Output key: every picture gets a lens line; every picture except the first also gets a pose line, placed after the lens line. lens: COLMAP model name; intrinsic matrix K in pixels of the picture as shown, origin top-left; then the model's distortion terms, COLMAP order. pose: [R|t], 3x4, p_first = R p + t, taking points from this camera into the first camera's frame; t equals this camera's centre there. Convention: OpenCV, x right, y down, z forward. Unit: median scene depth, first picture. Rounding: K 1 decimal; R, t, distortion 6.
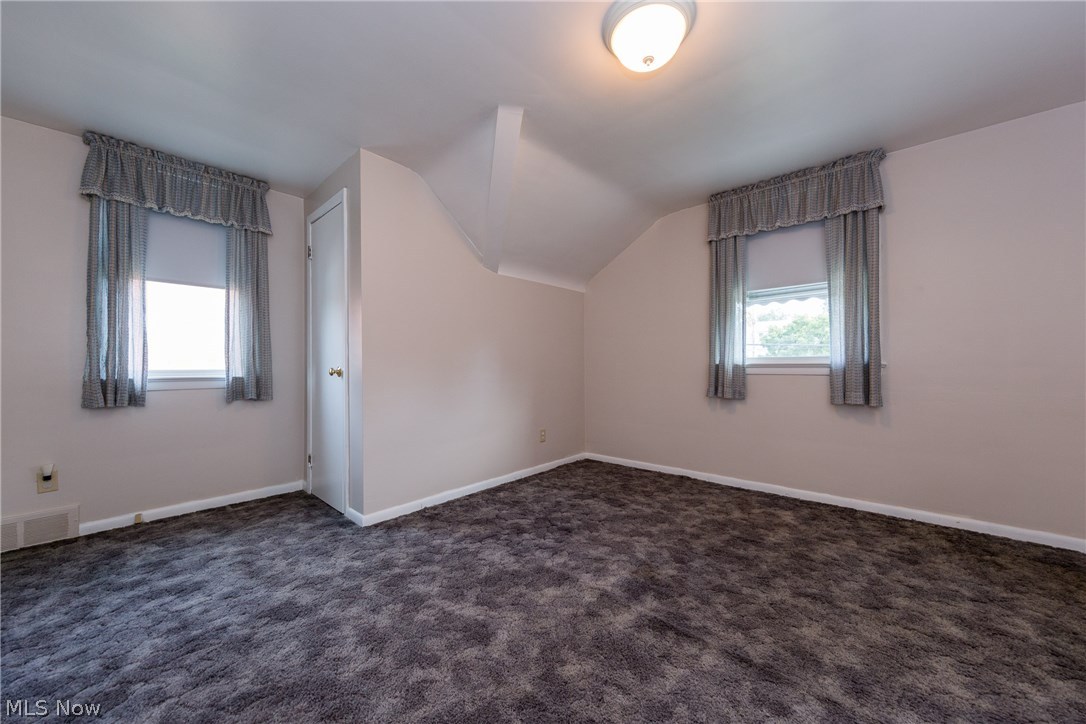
lens RADIAL K [[397.6, 0, 543.0], [0, 397.6, 362.0], [0, 0, 1]] dist [0.000178, -0.000014]
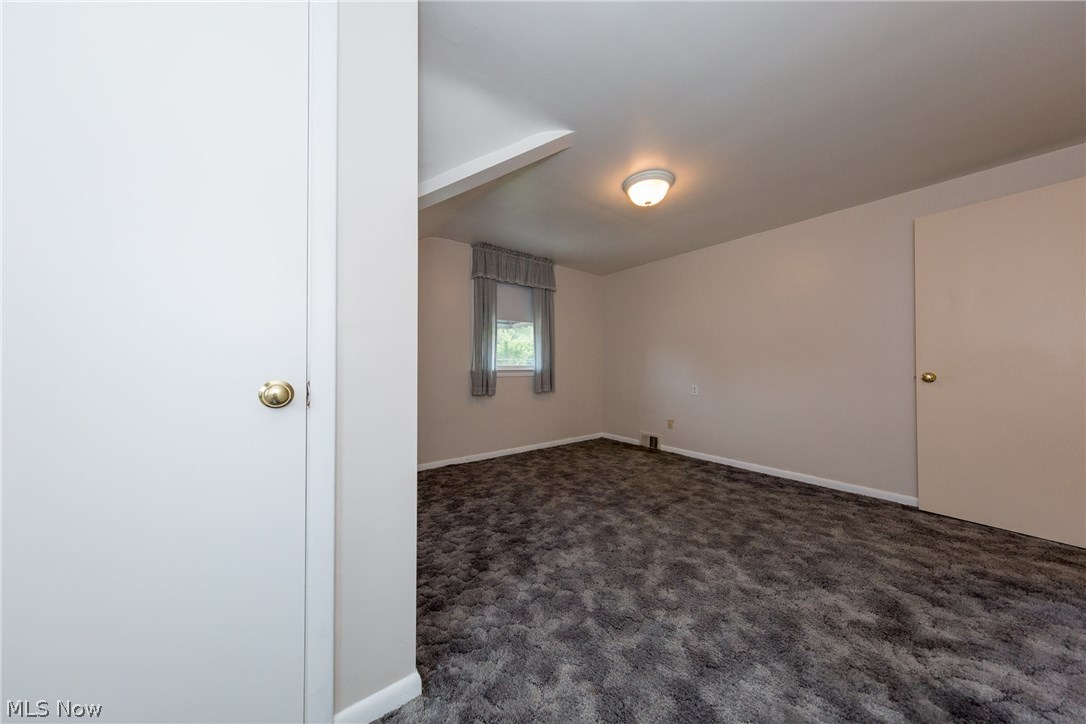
lens RADIAL K [[348.9, 0, 546.2], [0, 348.9, 362.4], [0, 0, 1]] dist [0.006256, -0.000161]
pose [[0.165819, 0.016904, 0.986011, -0.934726], [-0.006176, 0.999851, -0.016102, -0.004022], [-0.986137, -0.003419, 0.165899, 0.817756]]
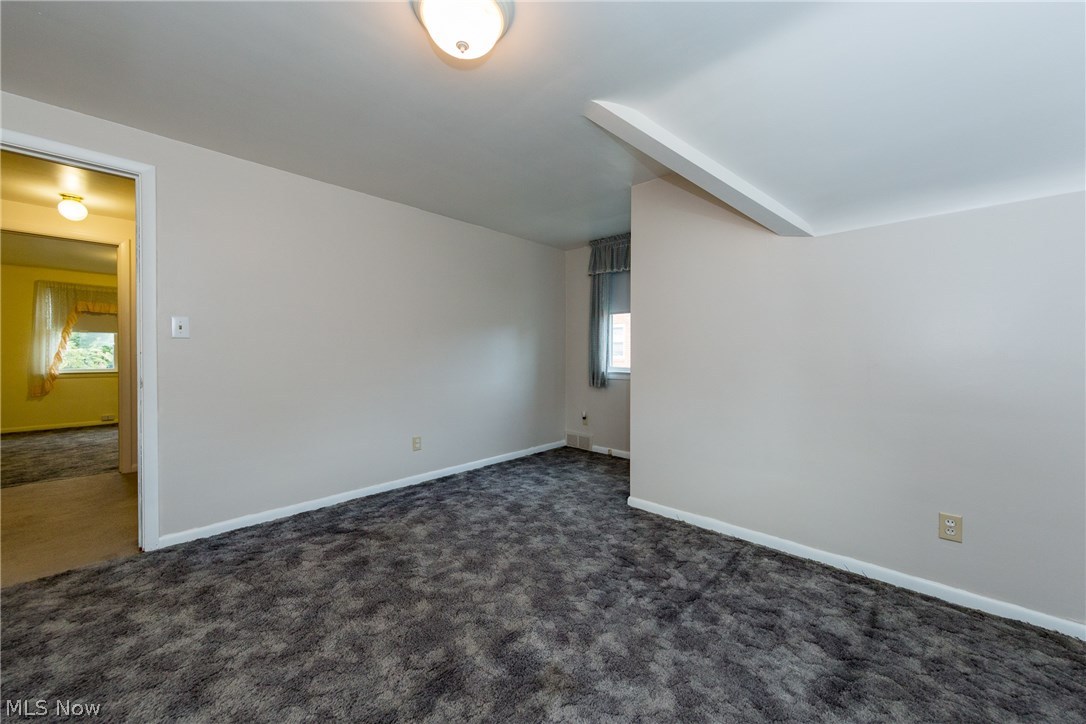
lens RADIAL K [[397.6, 0, 543.0], [0, 397.6, 362.0], [0, 0, 1]] dist [0.000178, -0.000014]
pose [[-0.022008, 0.027641, -0.999376, 0.792266], [0.002956, 0.999615, 0.027583, -0.054782], [0.999753, -0.002347, -0.022081, 0.821147]]
